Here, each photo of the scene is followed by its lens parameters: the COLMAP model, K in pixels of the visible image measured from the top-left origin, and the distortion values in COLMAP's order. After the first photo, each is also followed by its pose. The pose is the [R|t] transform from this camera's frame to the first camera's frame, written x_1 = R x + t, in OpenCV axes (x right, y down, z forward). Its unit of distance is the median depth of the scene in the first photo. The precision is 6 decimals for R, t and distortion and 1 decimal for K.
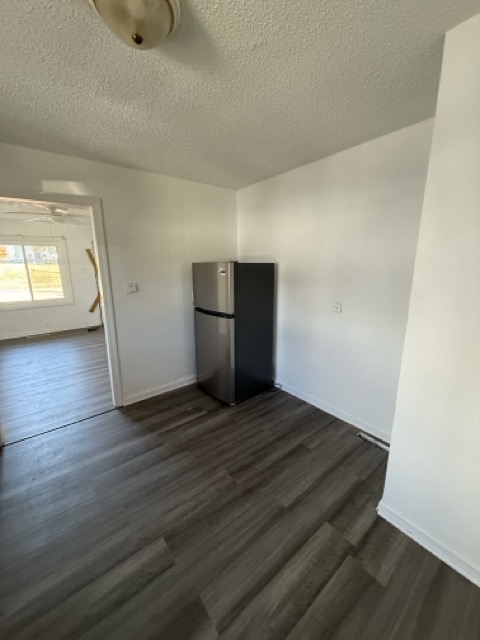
lens RADIAL K [[254.6, 0, 241.0], [0, 254.6, 319.0], [0, 0, 1]] dist [-0.001448, 0.000394]
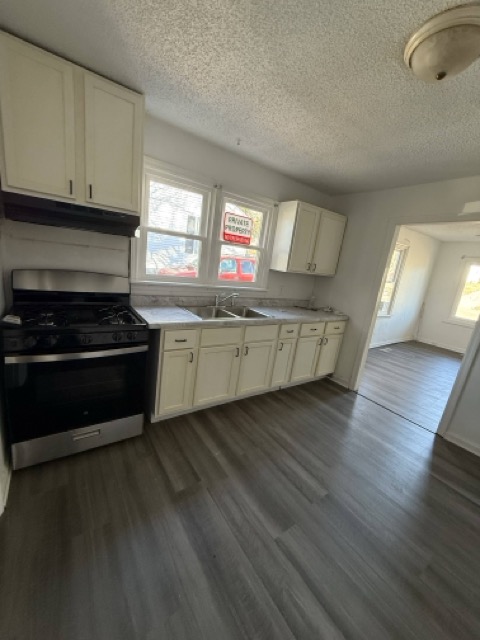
lens RADIAL K [[254.6, 0, 240.2], [0, 254.6, 320.7], [0, 0, 1]] dist [-0.001448, 0.000394]
pose [[-0.065725, 0.232249, -0.970433, 0.741183], [-0.326935, 0.913841, 0.240847, -0.037829], [0.942759, 0.333098, 0.015868, 0.343836]]
